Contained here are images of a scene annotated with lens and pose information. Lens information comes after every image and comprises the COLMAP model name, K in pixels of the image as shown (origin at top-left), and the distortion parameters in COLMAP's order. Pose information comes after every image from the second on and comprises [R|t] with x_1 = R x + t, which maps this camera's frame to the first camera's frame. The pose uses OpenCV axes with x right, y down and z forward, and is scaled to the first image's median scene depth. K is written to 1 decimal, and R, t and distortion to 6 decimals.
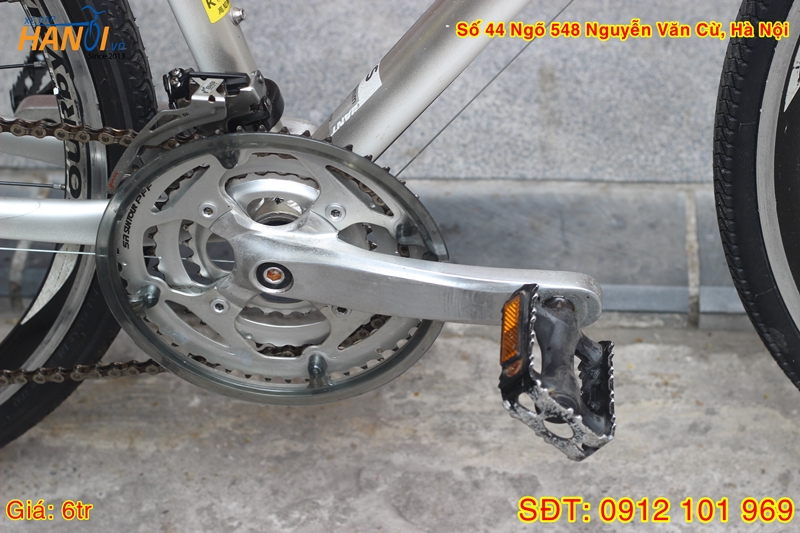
lens RADIAL K [[1958.8, 0, 353.9], [0, 1958.8, 268.1], [0, 0, 1]] dist [-0.124483, -0.016490]
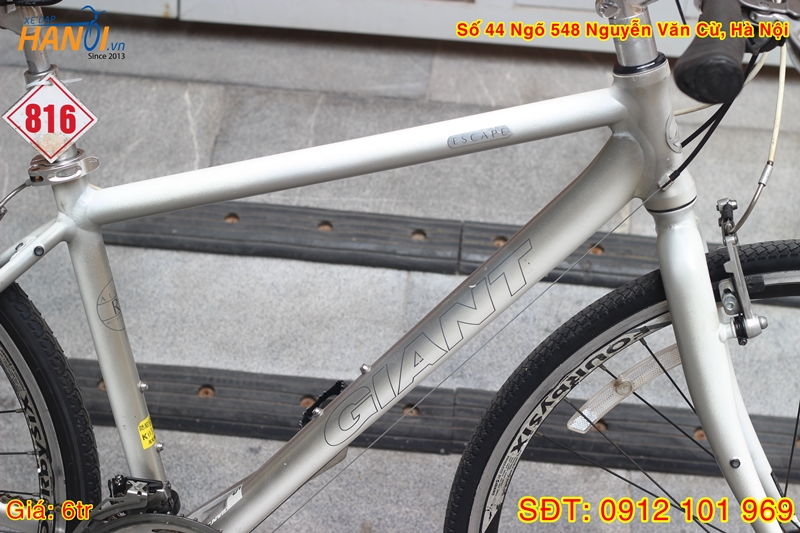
lens RADIAL K [[1958.8, 0, 353.9], [0, 1958.8, 268.1], [0, 0, 1]] dist [-0.124483, -0.016490]
pose [[0.994807, 0.096033, 0.033723, 0.031563], [-0.083282, 0.958487, -0.272704, 0.153146], [-0.058512, 0.268479, 0.961507, -0.600104]]
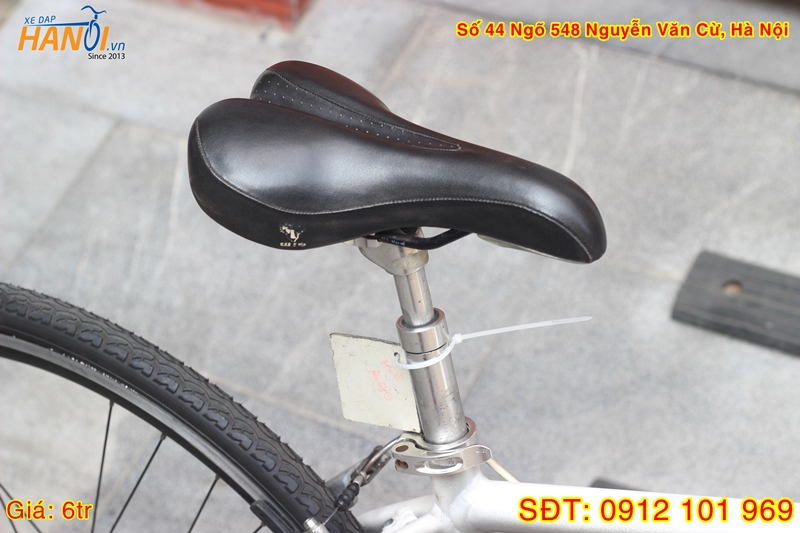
lens RADIAL K [[1958.8, 0, 353.9], [0, 1958.8, 268.1], [0, 0, 1]] dist [-0.124483, -0.016490]
pose [[0.902851, 0.268229, -0.336026, 0.135060], [-0.305043, 0.950385, -0.060971, -0.312311], [0.303000, 0.157551, 0.939877, -0.199420]]
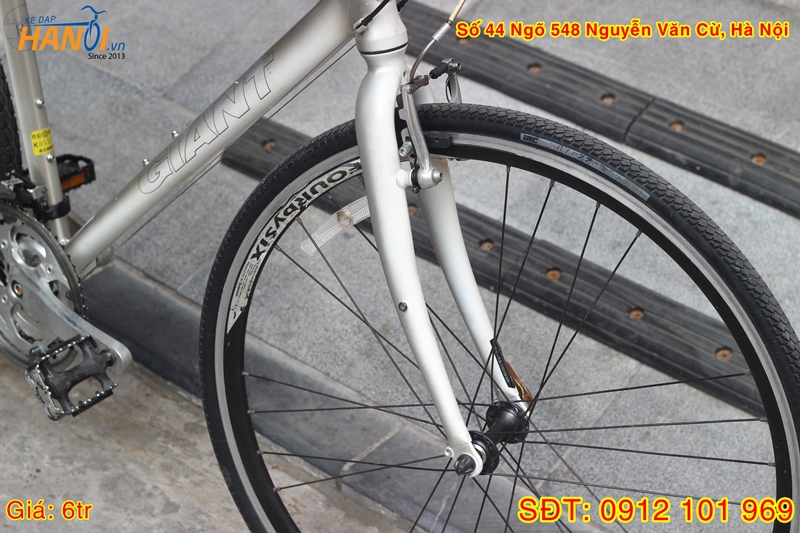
lens RADIAL K [[1958.8, 0, 353.9], [0, 1958.8, 268.1], [0, 0, 1]] dist [-0.124483, -0.016490]
pose [[0.807549, 0.391439, -0.441181, 1.034126], [-0.460253, 0.885998, -0.056355, -0.057550], [0.368826, 0.248564, 0.895647, -0.582288]]
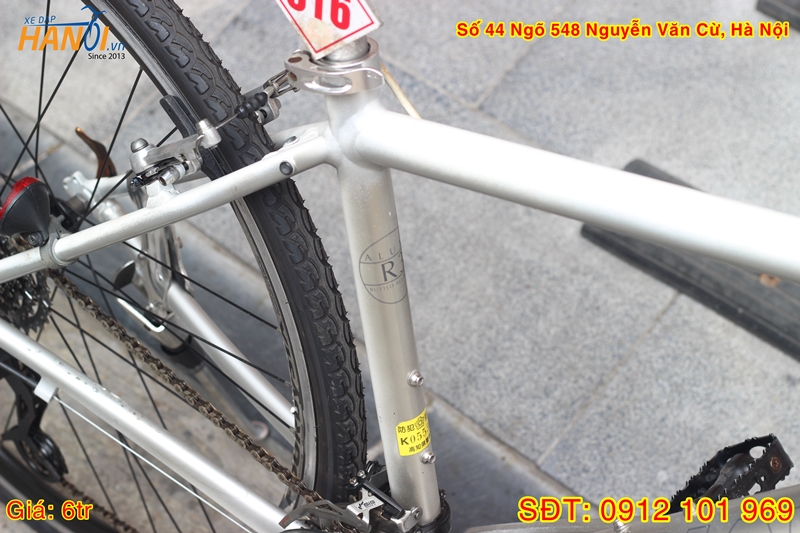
lens RADIAL K [[1958.8, 0, 353.9], [0, 1958.8, 268.1], [0, 0, 1]] dist [-0.124483, -0.016490]
pose [[0.795030, 0.471157, -0.382020, 0.278880], [-0.452197, 0.880146, 0.144433, -0.354798], [0.404284, 0.057920, 0.912798, -0.077000]]
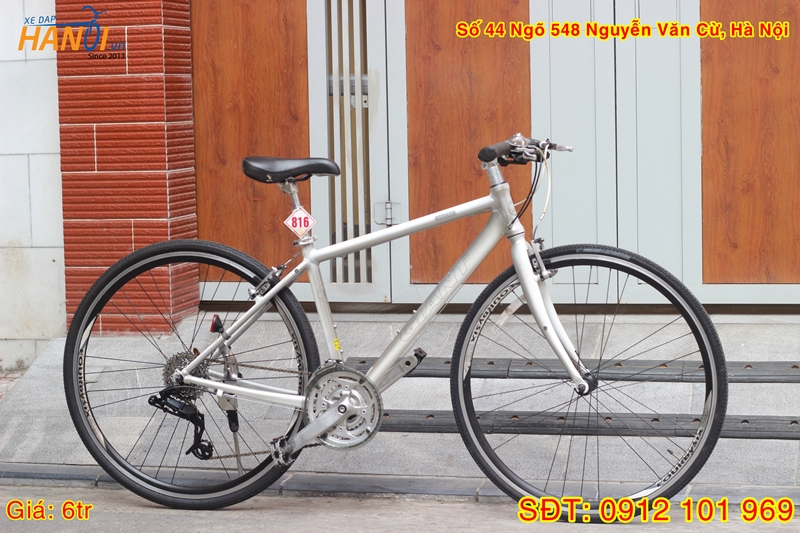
lens RADIAL K [[1958.8, 0, 353.9], [0, 1958.8, 268.1], [0, 0, 1]] dist [-0.124483, -0.016490]
pose [[0.981892, 0.040519, -0.185056, 0.730120], [-0.141042, 0.808509, -0.571332, 2.106059], [0.126469, 0.587088, 0.799583, -2.480978]]
